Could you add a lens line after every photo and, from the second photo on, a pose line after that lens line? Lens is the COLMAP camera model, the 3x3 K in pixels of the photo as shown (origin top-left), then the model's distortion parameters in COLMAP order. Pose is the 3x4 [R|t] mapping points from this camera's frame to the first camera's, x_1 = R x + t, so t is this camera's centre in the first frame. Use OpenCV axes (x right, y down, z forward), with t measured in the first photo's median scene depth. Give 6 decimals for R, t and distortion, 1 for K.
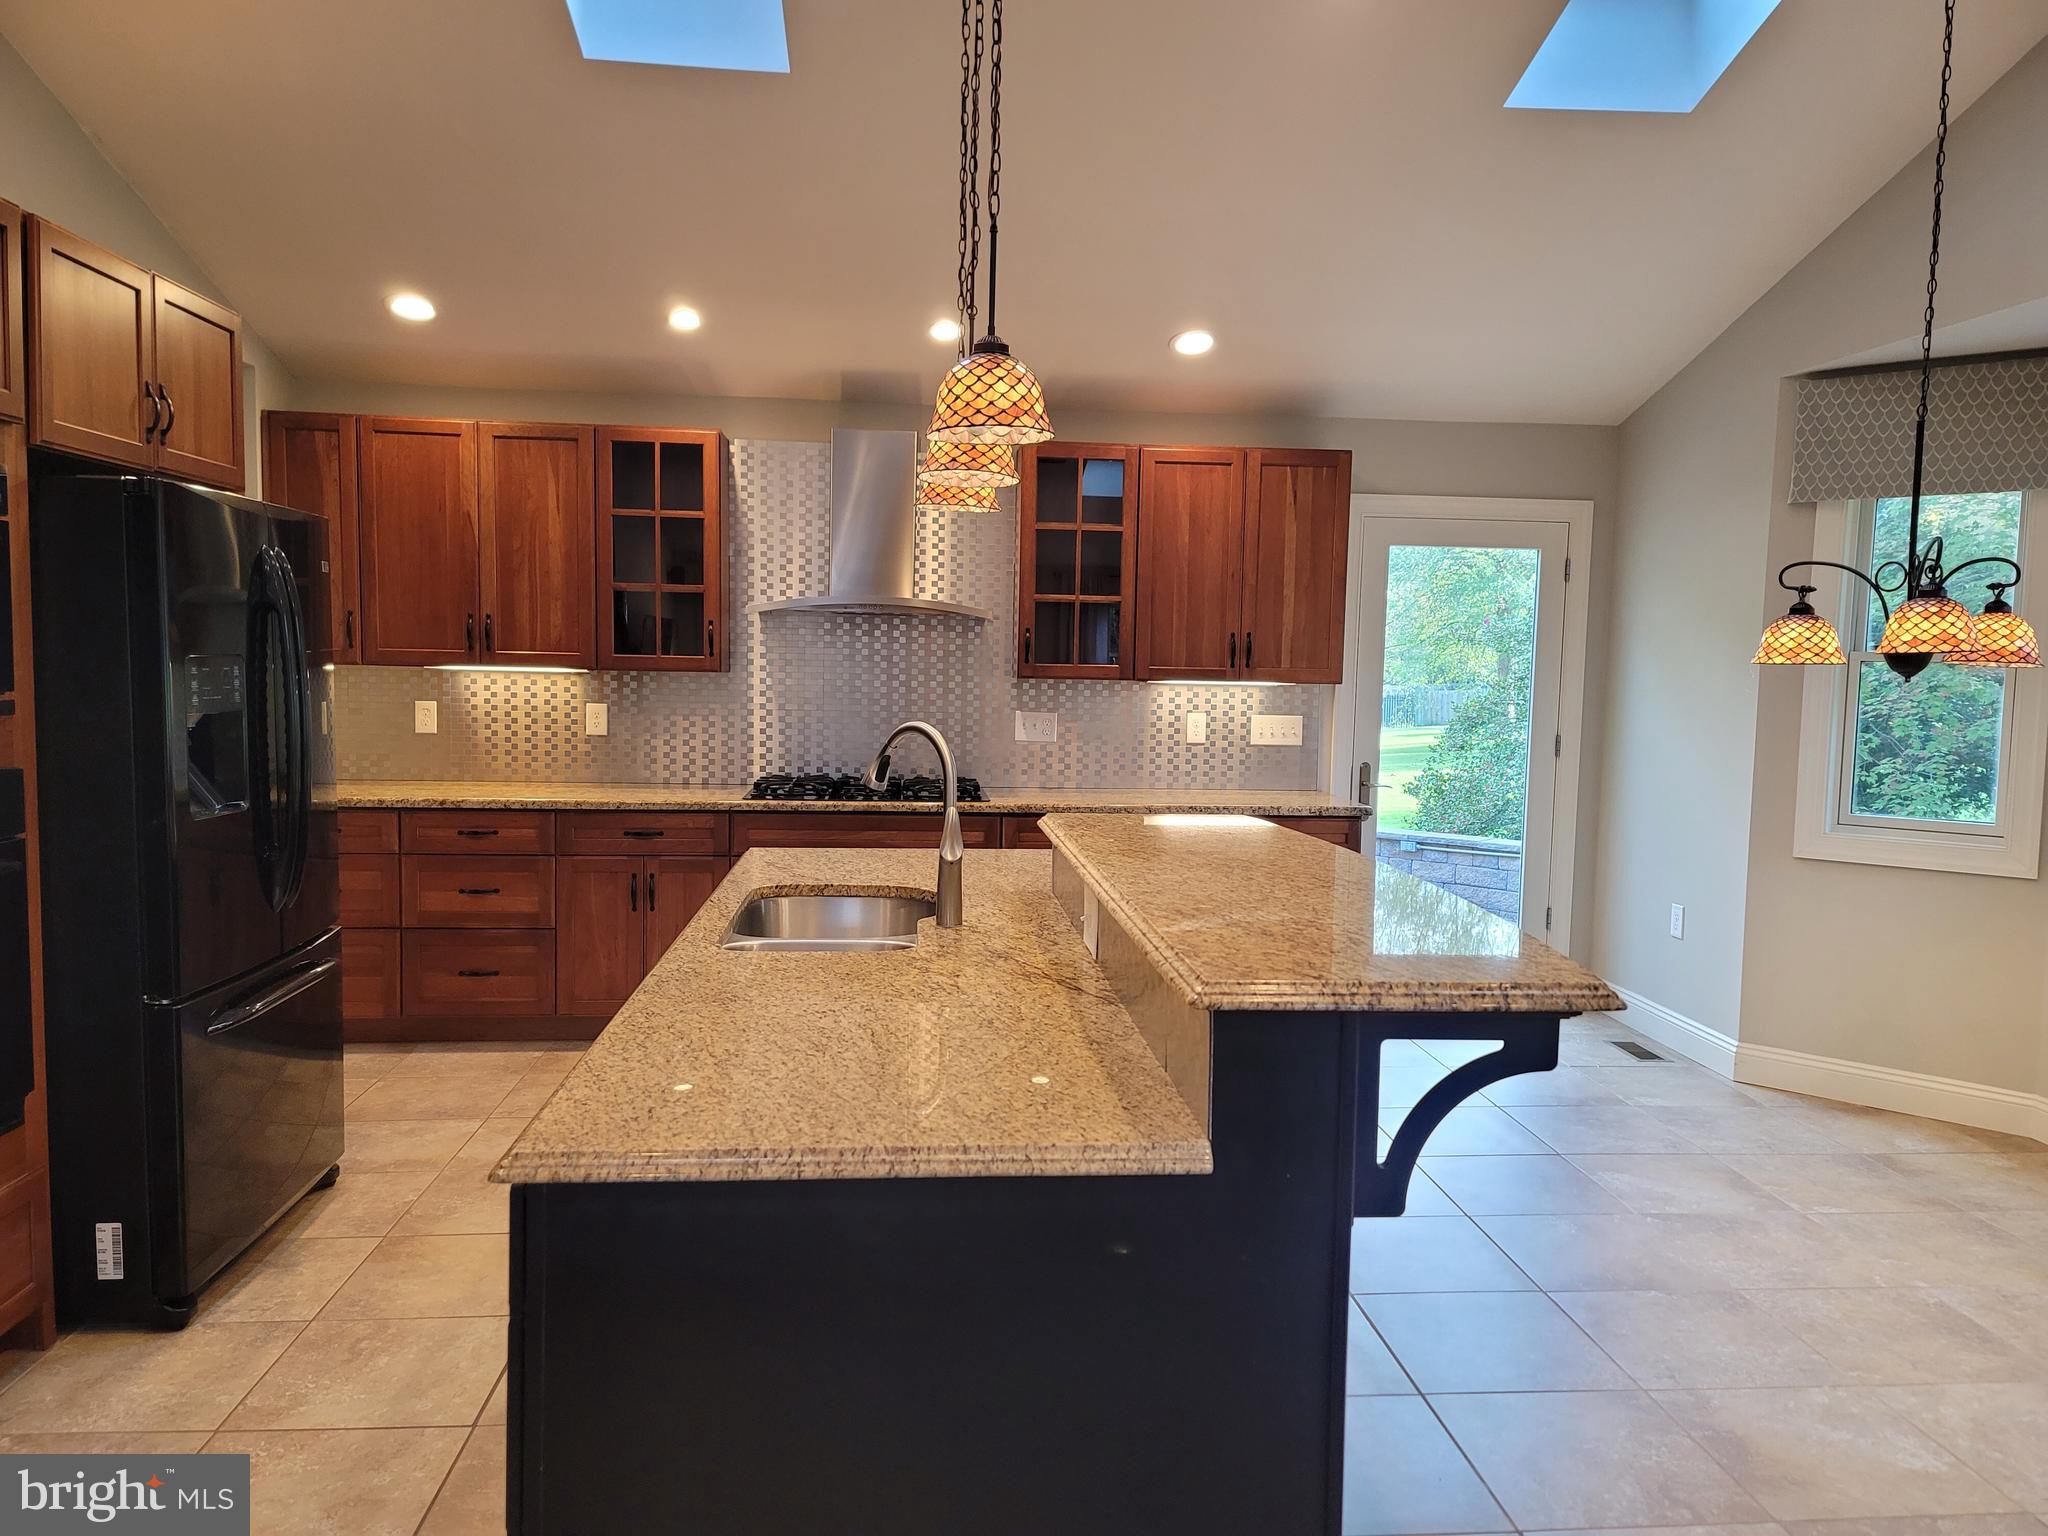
lens RADIAL K [[1494.1, 0, 1035.2], [0, 1494.1, 783.7], [0, 0, 1]] dist [0.074113, -0.047153]
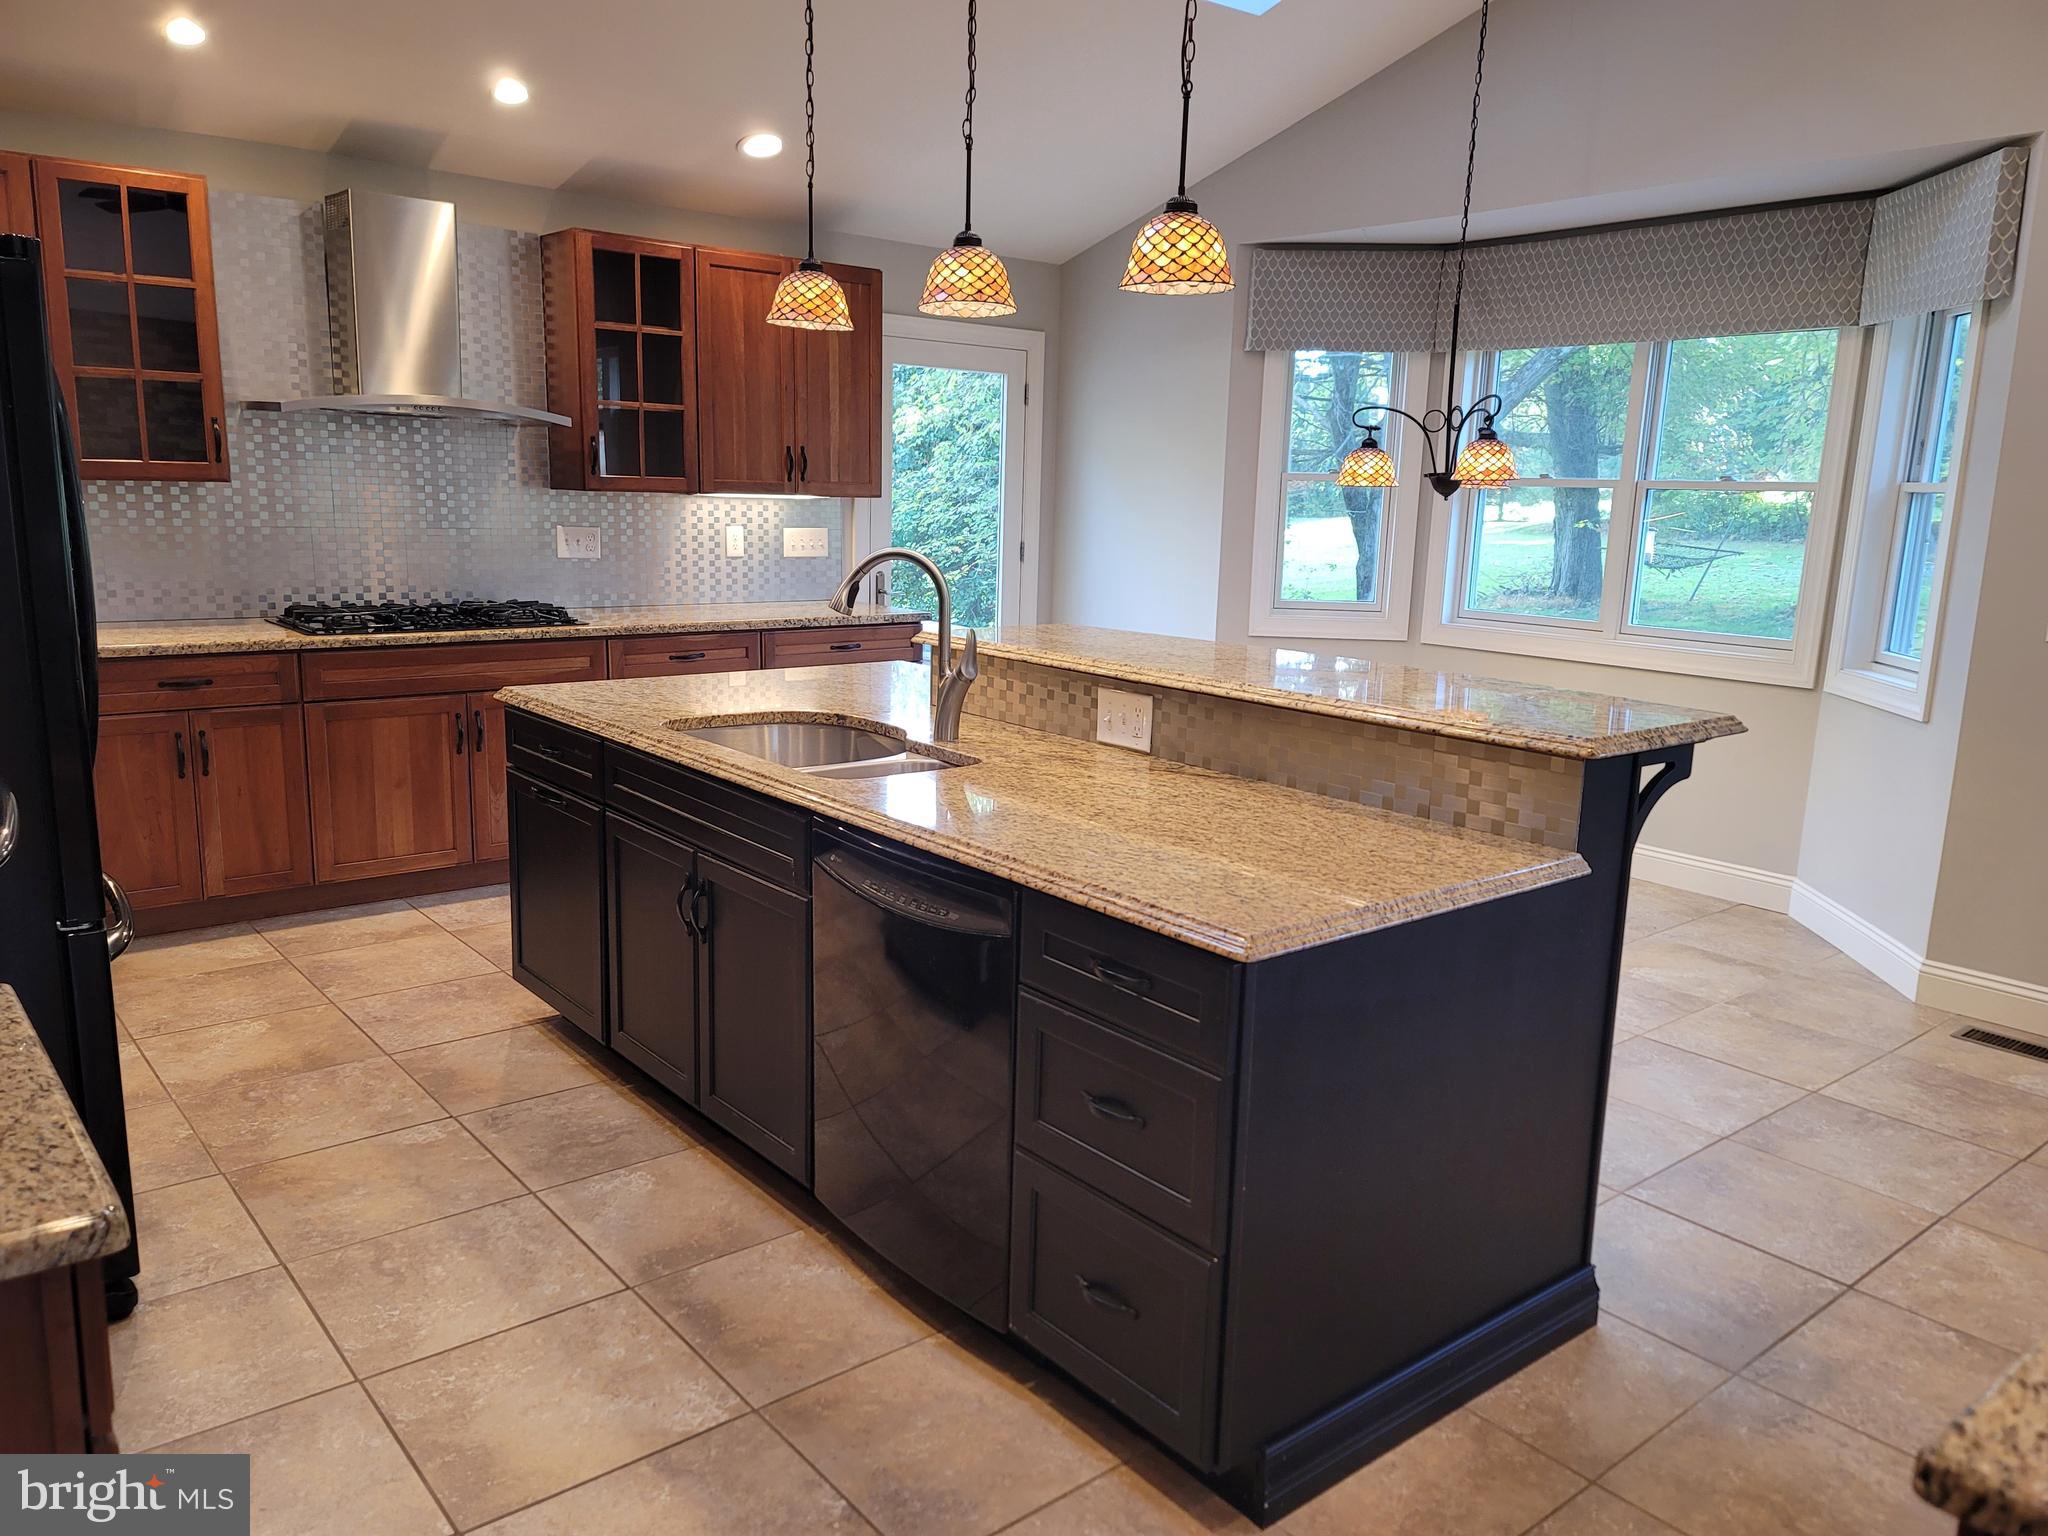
lens RADIAL K [[1504.4, 0, 1044.3], [0, 1504.4, 766.6], [0, 0, 1]] dist [0.058771, 0.001100]
pose [[0.826206, -0.102757, 0.553918, -0.316255], [0.036349, 0.990899, 0.129604, -0.012088], [-0.562195, -0.086945, 0.822422, 0.040336]]
